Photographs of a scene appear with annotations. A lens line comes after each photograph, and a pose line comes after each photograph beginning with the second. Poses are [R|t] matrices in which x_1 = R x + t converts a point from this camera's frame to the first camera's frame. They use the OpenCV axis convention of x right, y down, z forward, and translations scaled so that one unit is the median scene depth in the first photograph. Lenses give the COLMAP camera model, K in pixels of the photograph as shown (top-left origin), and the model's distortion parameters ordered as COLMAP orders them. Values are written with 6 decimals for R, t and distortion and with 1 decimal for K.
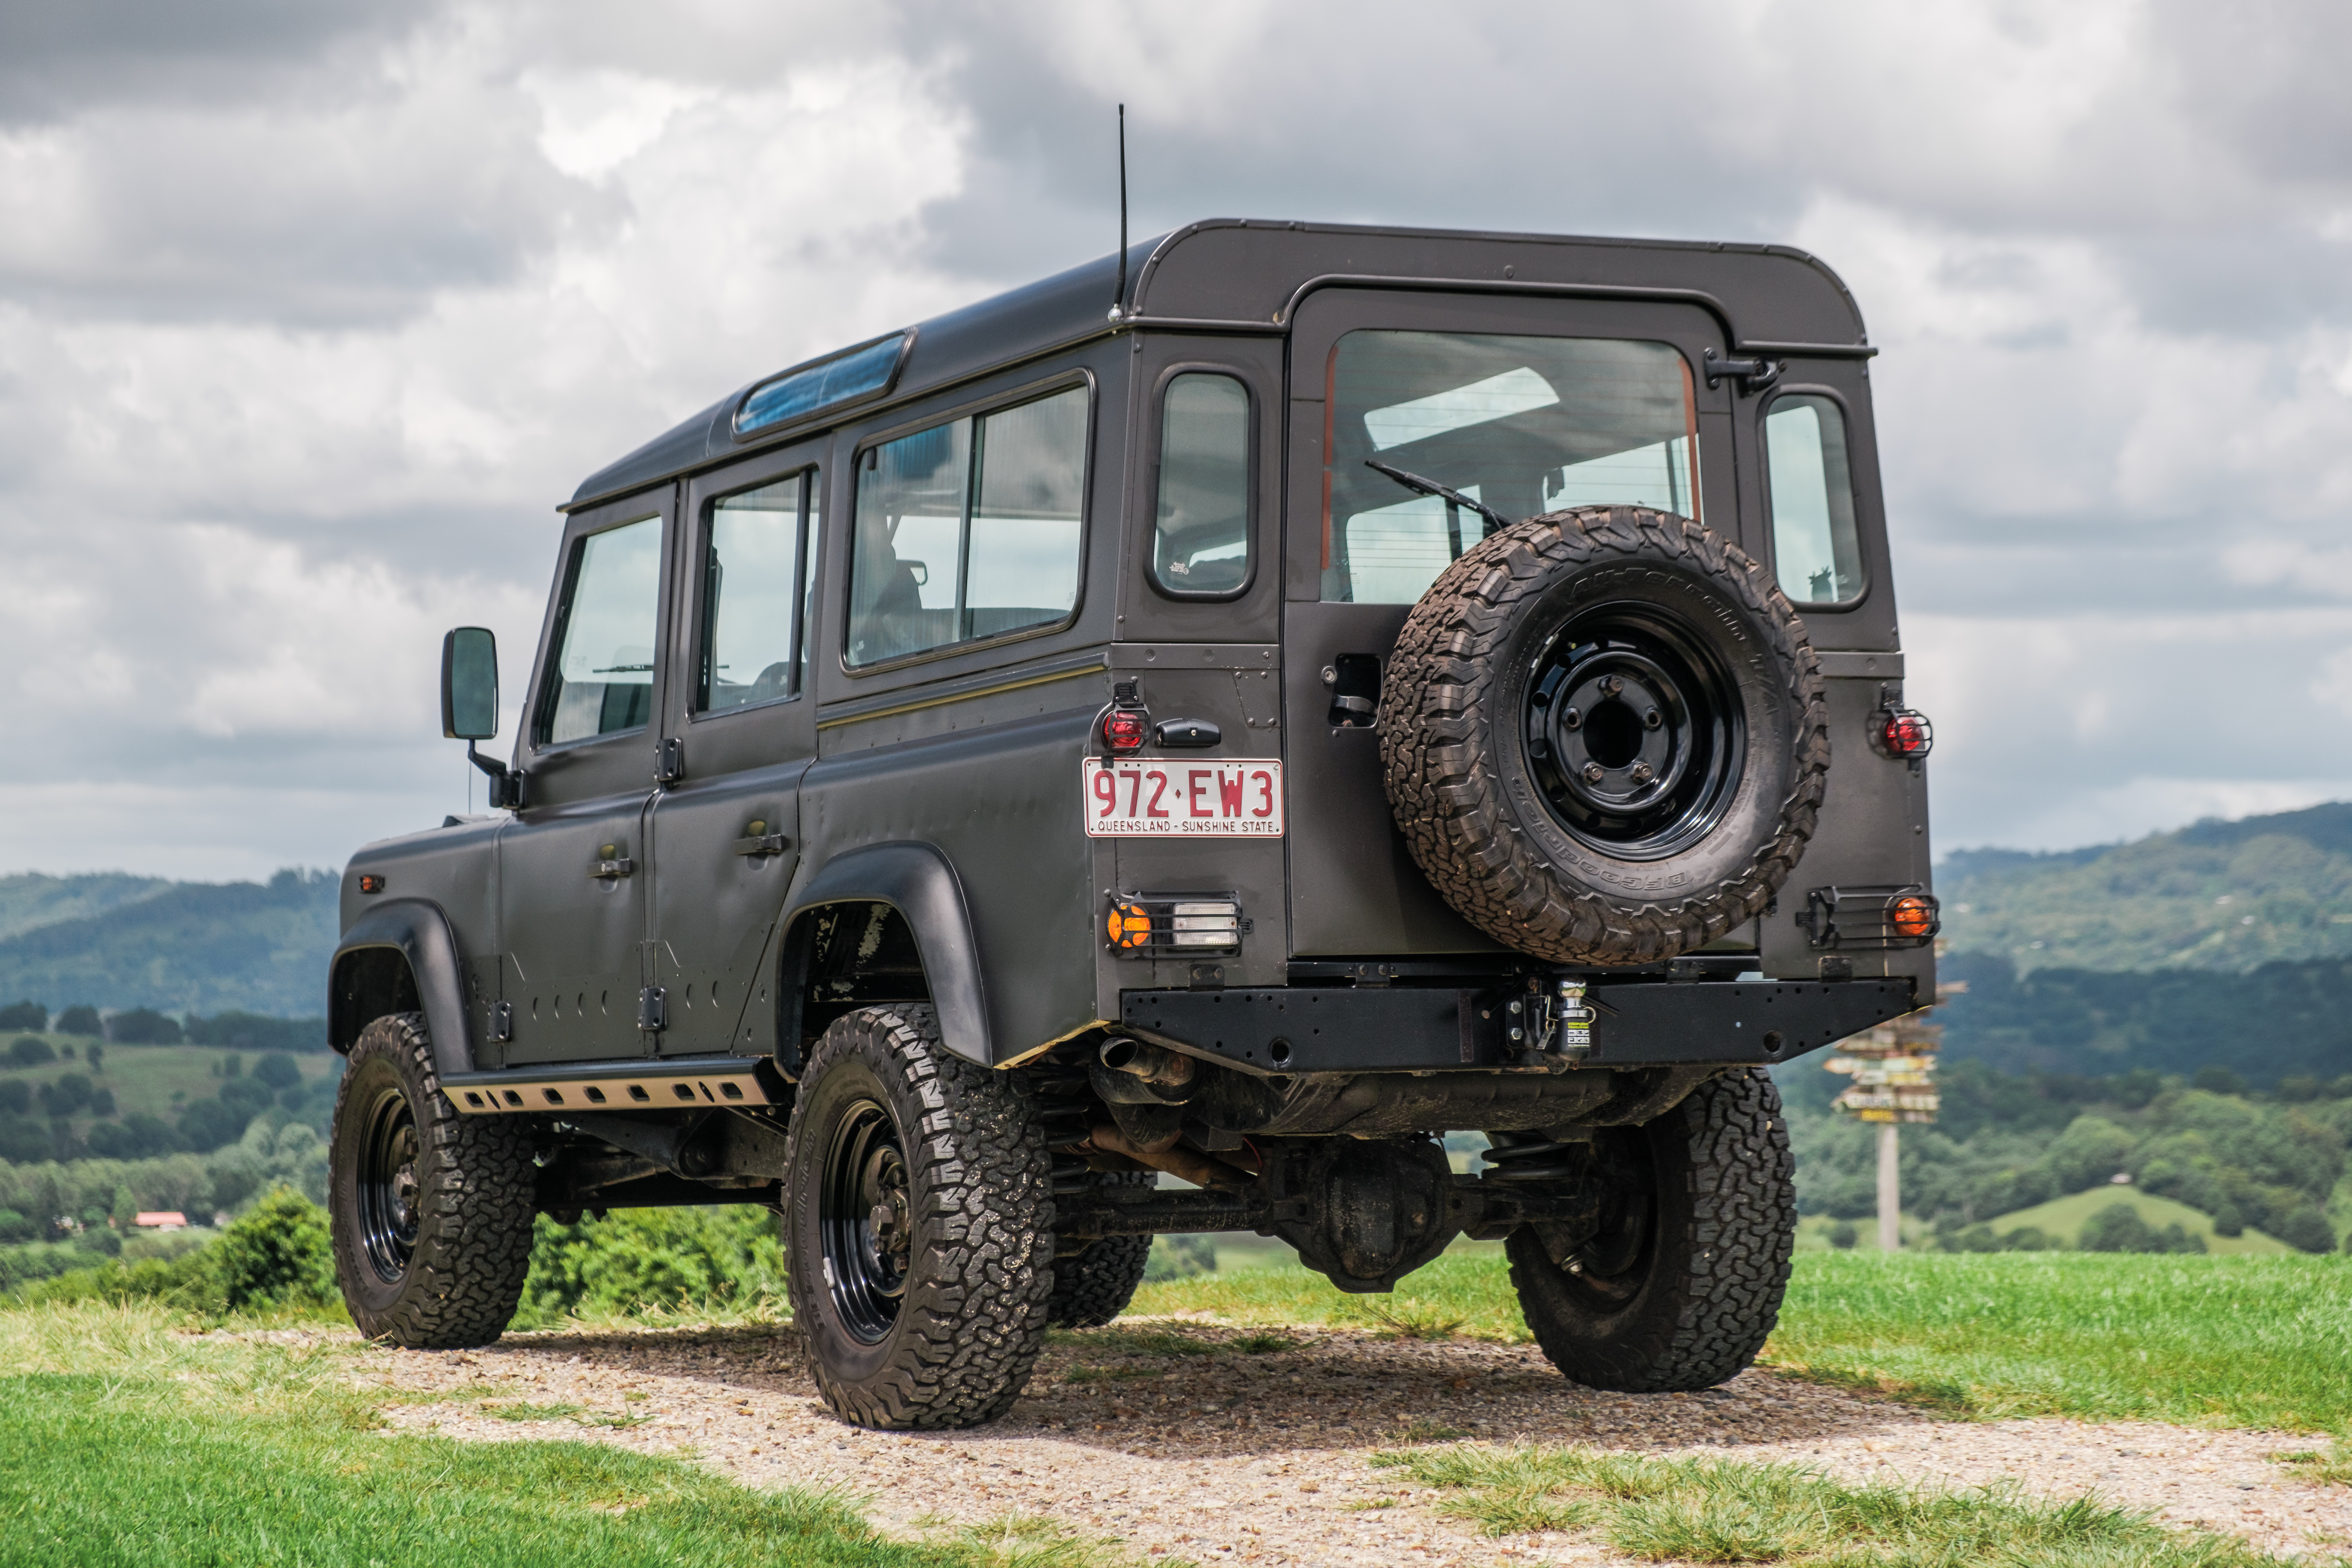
lens RADIAL K [[5617.9, 0, 1118.1], [0, 5617.9, 783.3], [0, 0, 1]] dist [0.583338, -19.556952]
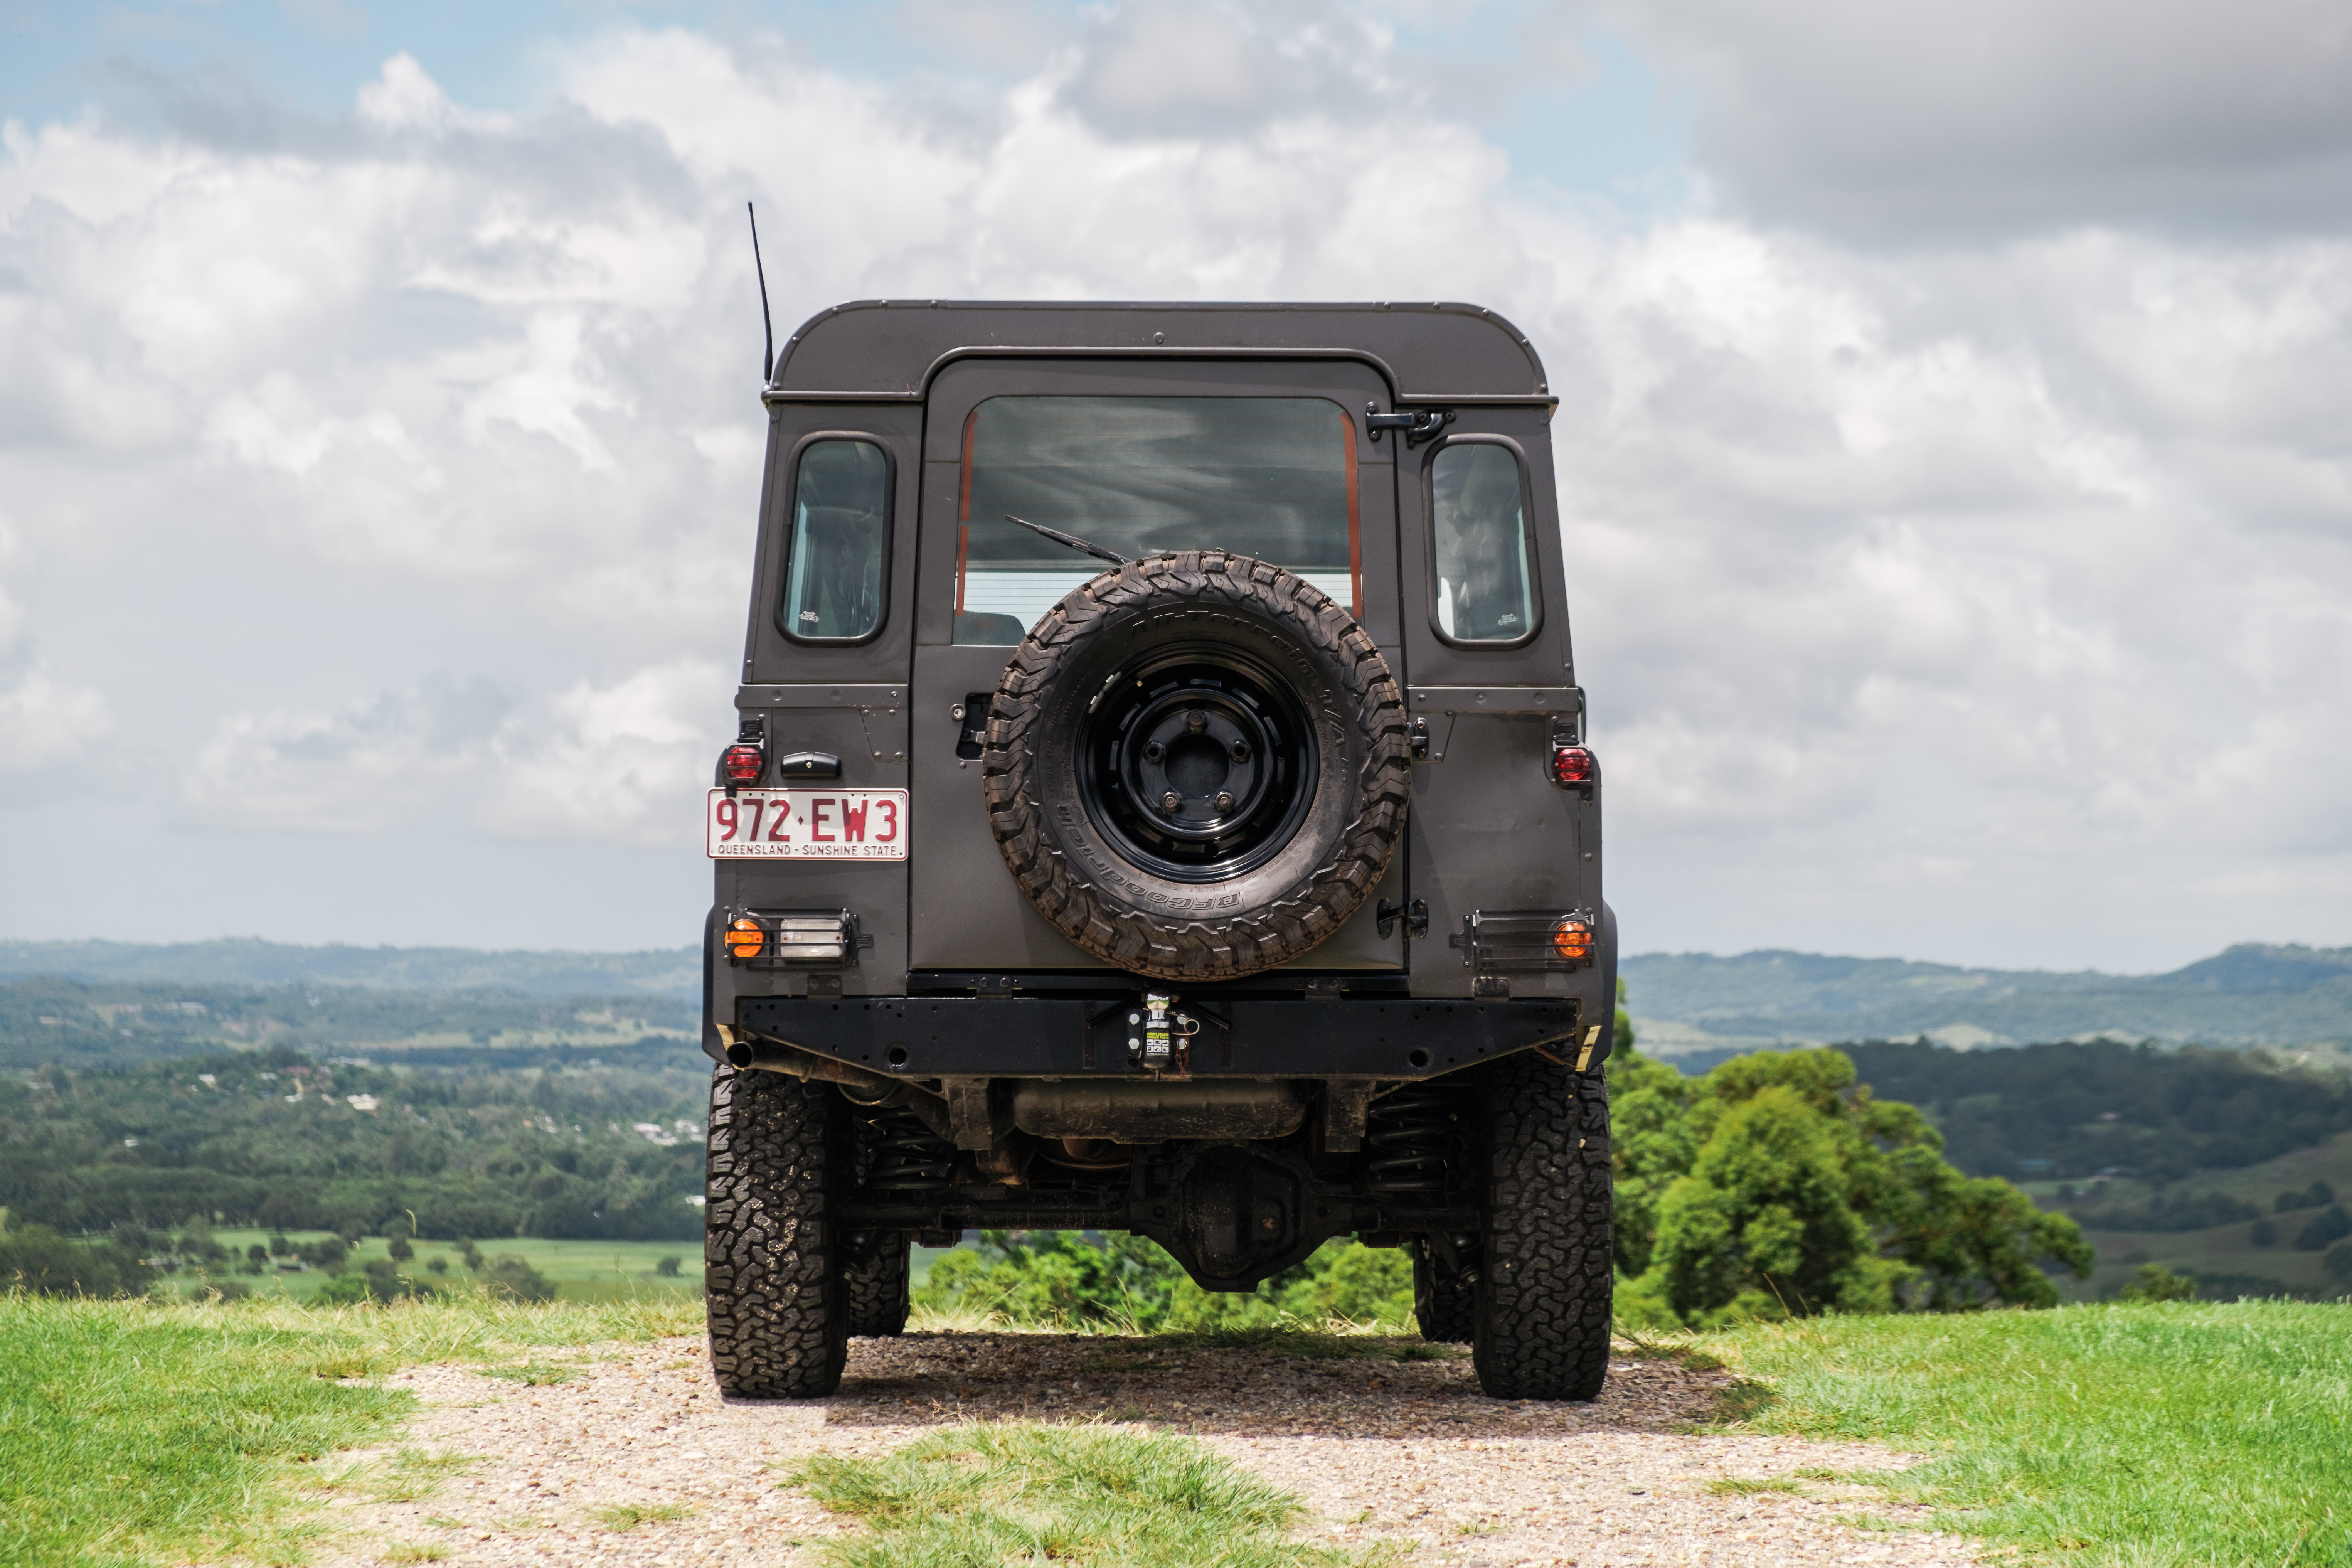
lens RADIAL K [[5618.1, 0, 1118.1], [0, 5618.1, 783.3], [0, 0, 1]] dist [0.583338, -19.556952]
pose [[0.918012, -0.002686, -0.396544, 0.499487], [-0.002552, 0.999916, -0.012681, 0.008368], [0.396545, 0.012653, 0.917928, 0.009090]]
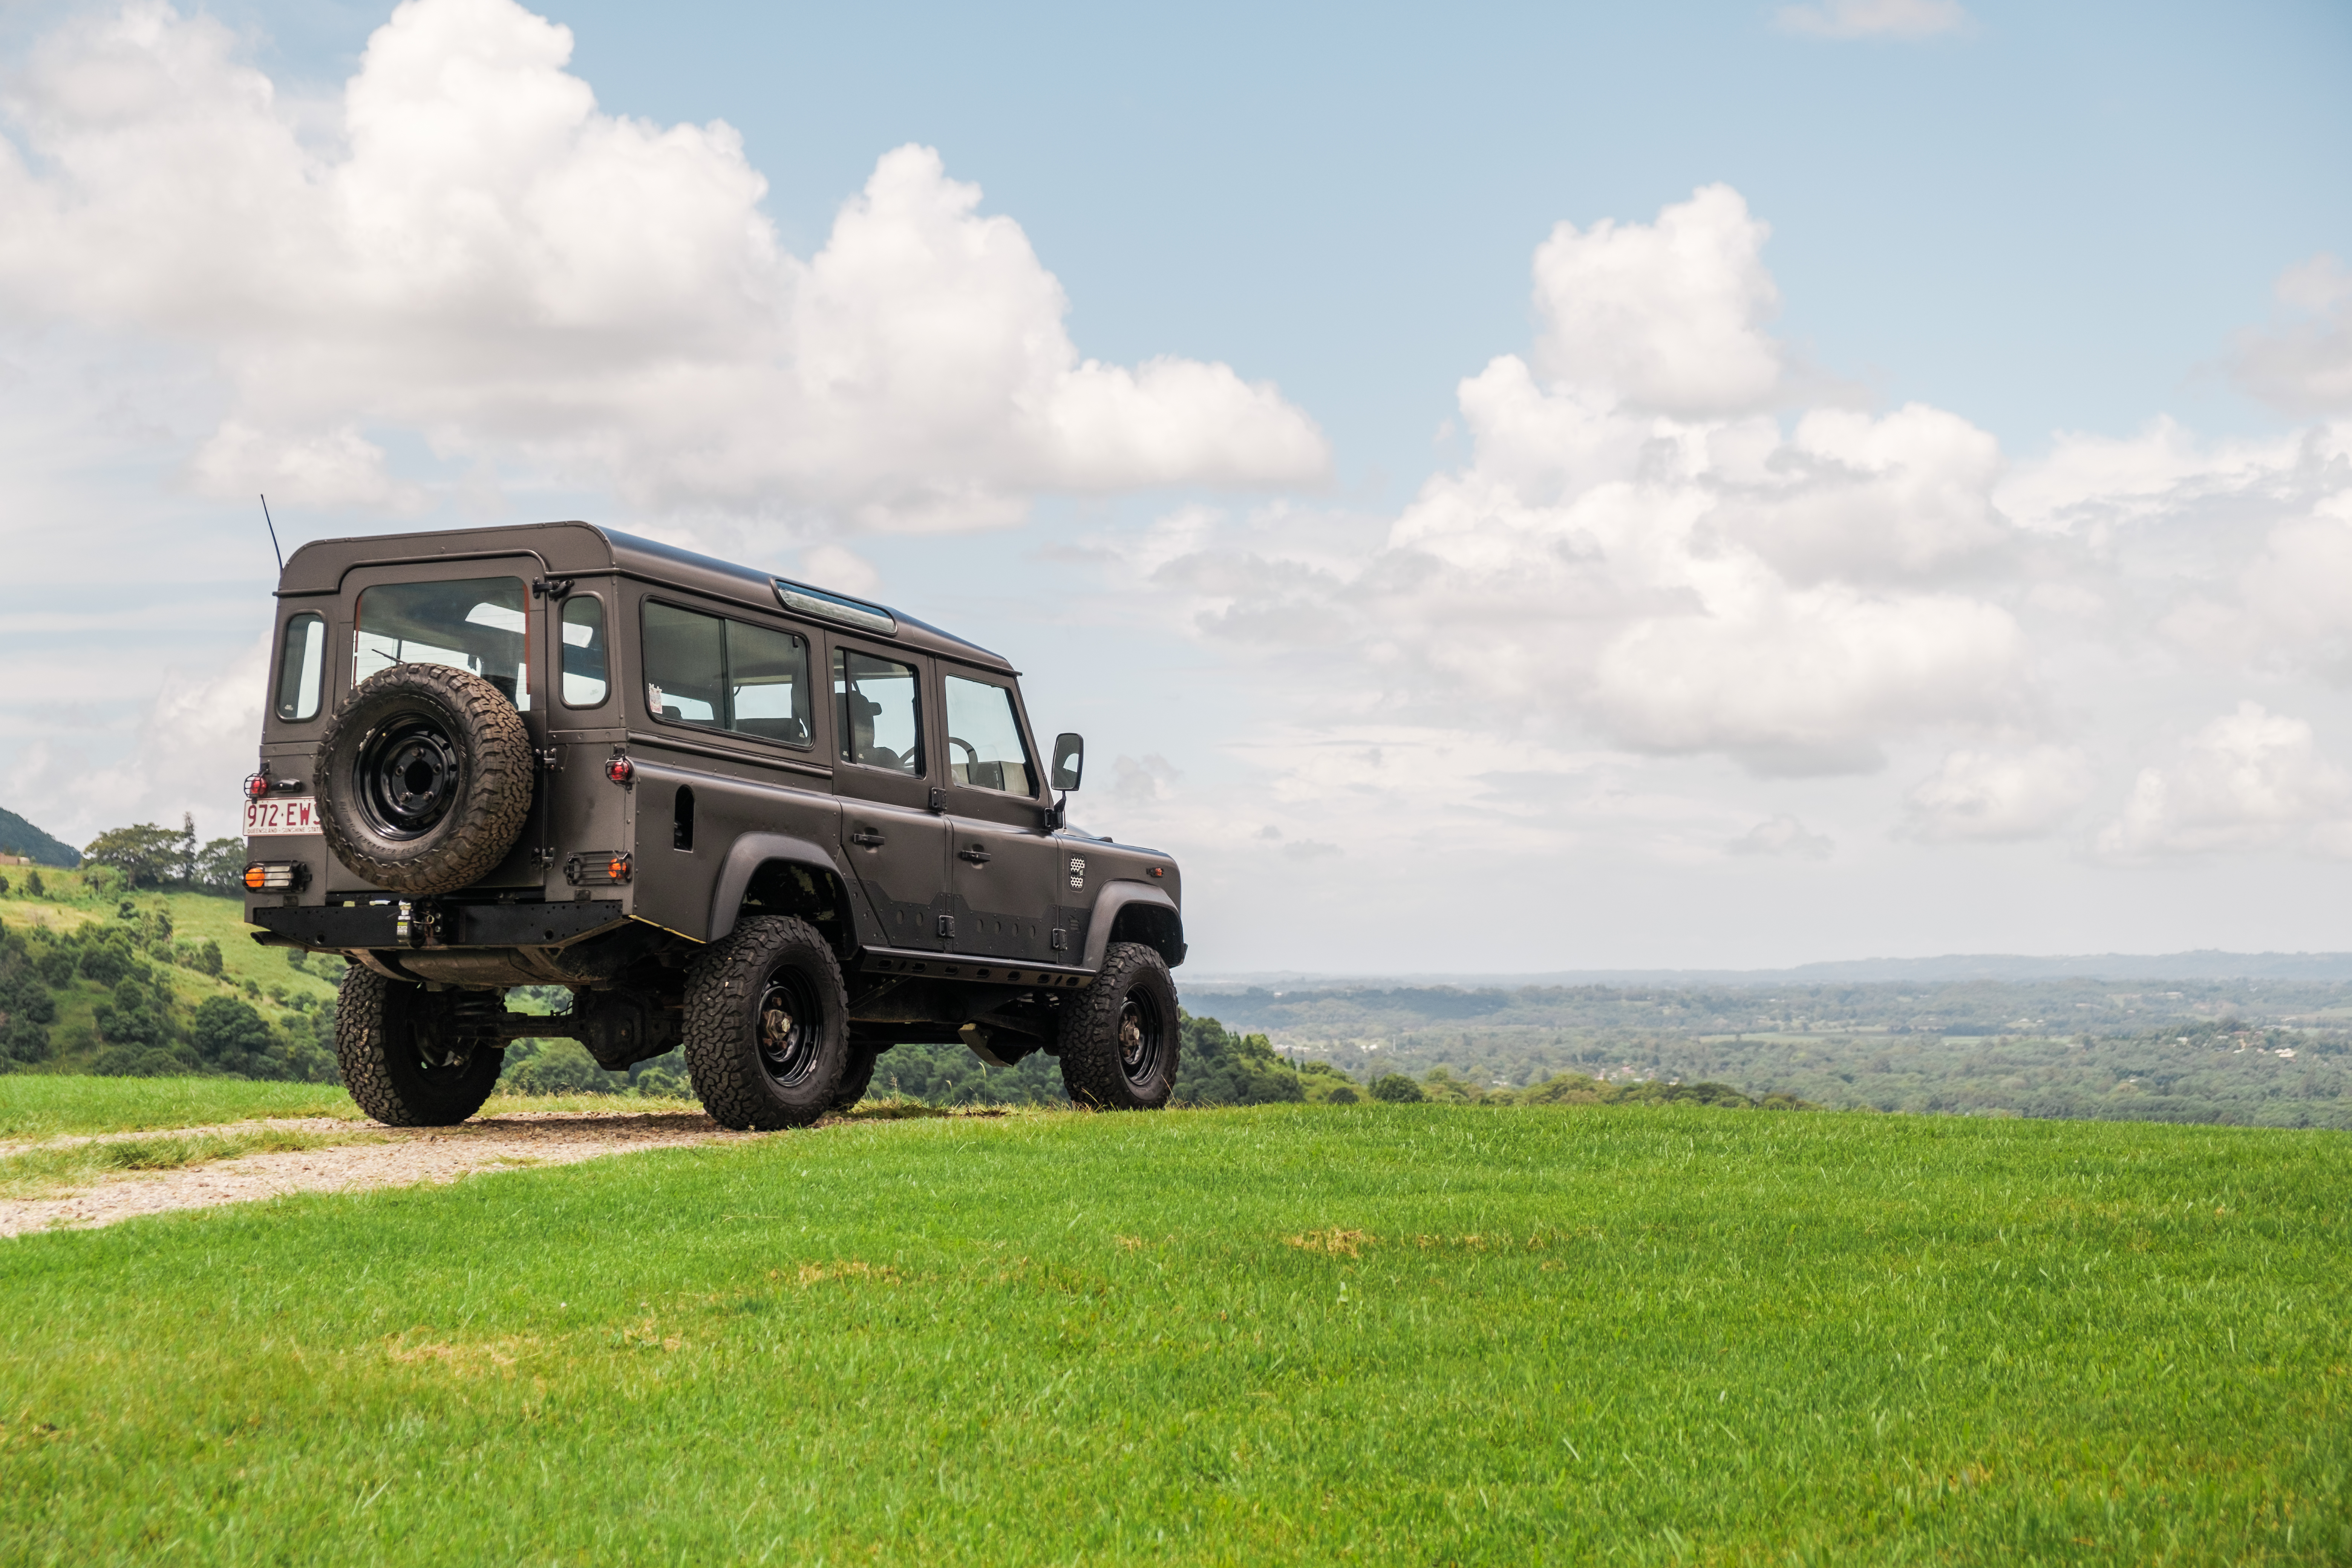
lens RADIAL K [[3450.9, 0, 1176.0], [0, 3450.9, 784.0], [0, 0, 1]] dist [-0.032749, -0.083802]
pose [[0.656326, -0.040627, -0.753382, 1.182743], [0.018009, 0.999108, -0.038189, 0.044866], [0.754262, 0.011497, 0.656473, 0.401348]]
